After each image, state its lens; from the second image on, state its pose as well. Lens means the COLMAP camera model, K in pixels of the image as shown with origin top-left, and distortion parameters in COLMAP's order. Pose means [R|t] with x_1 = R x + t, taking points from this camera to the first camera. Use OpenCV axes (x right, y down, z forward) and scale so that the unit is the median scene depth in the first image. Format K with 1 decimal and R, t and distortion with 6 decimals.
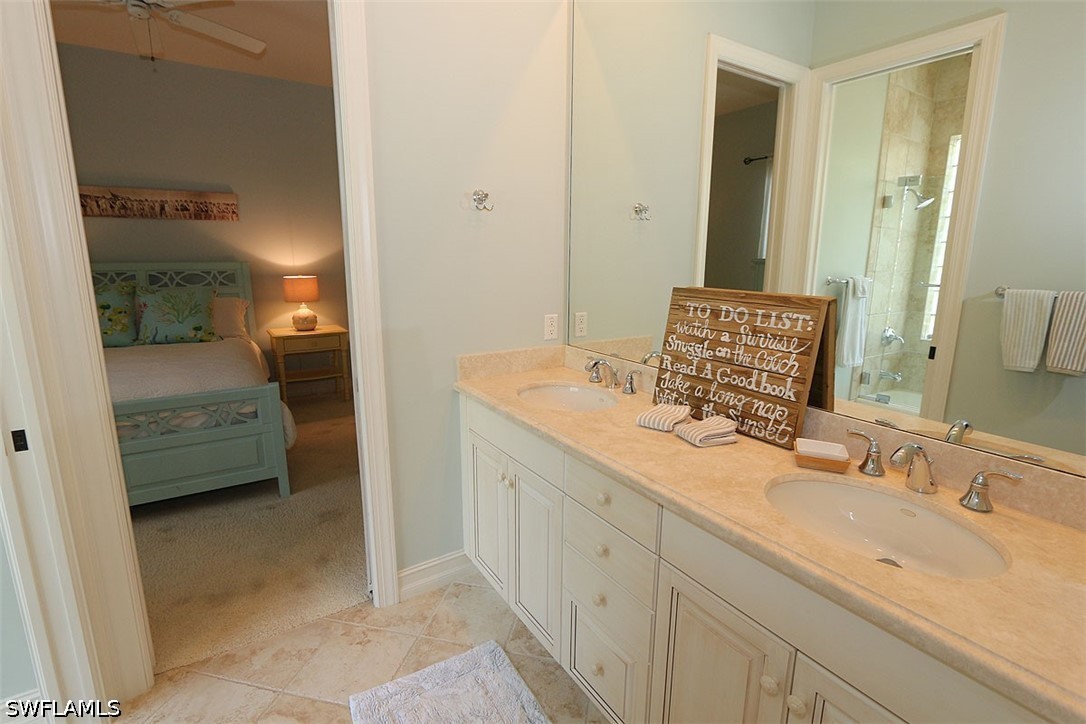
lens RADIAL K [[502.3, 0, 540.5], [0, 502.3, 359.5], [0, 0, 1]] dist [0.001084, 0.000177]
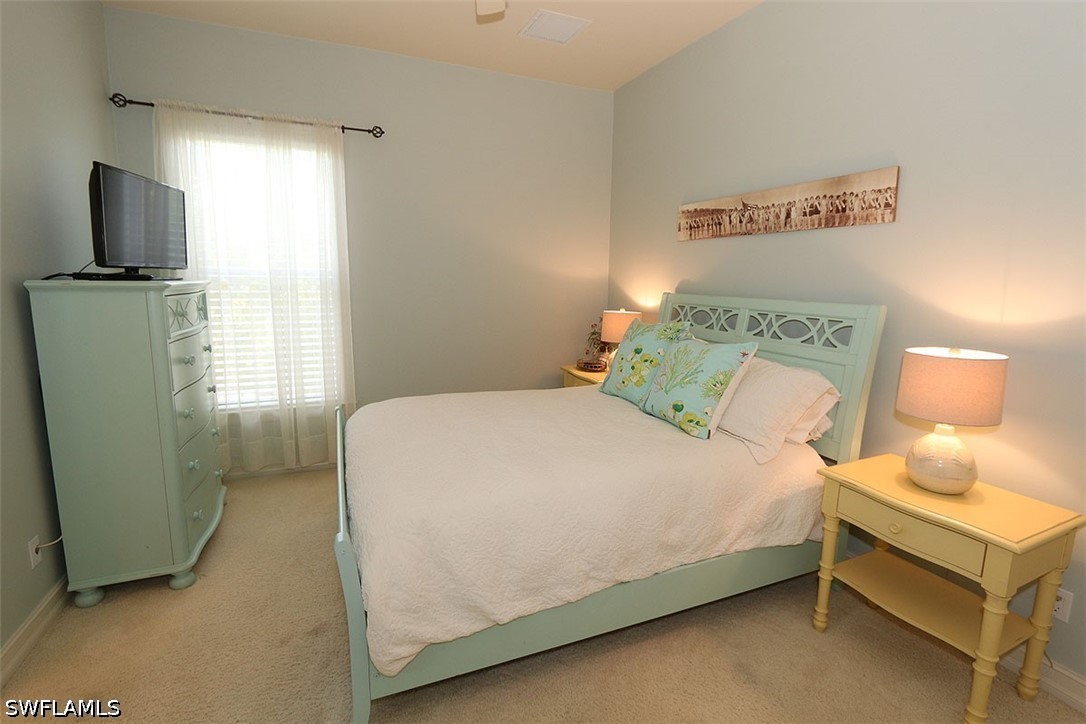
lens RADIAL K [[502.3, 0, 543.0], [0, 502.3, 351.9], [0, 0, 1]] dist [0.001084, 0.000177]
pose [[-0.136624, 0.147213, -0.979624, -0.067871], [-0.219754, 0.959754, 0.174875, -0.175887], [0.965941, 0.239168, -0.098774, 0.793816]]
